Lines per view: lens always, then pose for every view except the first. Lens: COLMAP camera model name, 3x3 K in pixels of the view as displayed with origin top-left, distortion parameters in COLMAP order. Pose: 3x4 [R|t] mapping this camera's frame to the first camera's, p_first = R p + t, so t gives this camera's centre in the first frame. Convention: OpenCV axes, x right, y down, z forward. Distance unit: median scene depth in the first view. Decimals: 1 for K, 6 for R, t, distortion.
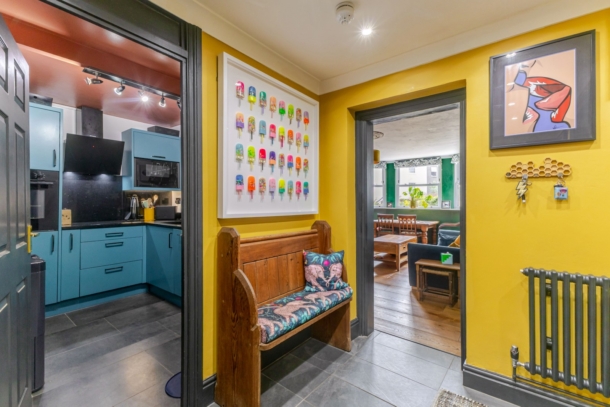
lens RADIAL K [[263.8, 0, 309.1], [0, 263.8, 204.1], [0, 0, 1]] dist [0.009008, -0.000682]
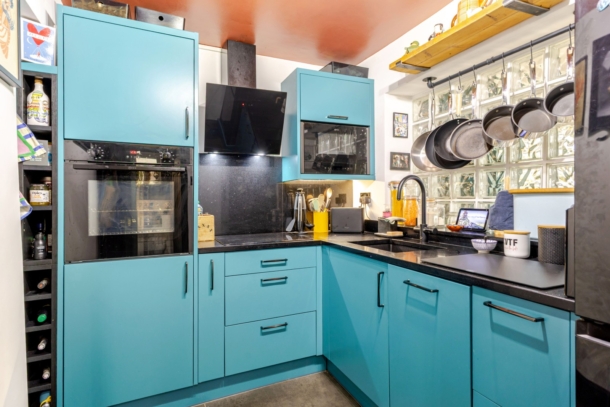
lens RADIAL K [[339.0, 0, 303.9], [0, 339.0, 201.2], [0, 0, 1]] dist [0.007927, 0.000389]
pose [[0.869444, -0.004369, -0.494012, -0.312943], [0.004006, 0.999990, -0.001794, -0.007572], [0.494015, -0.000419, 0.869453, 0.396254]]
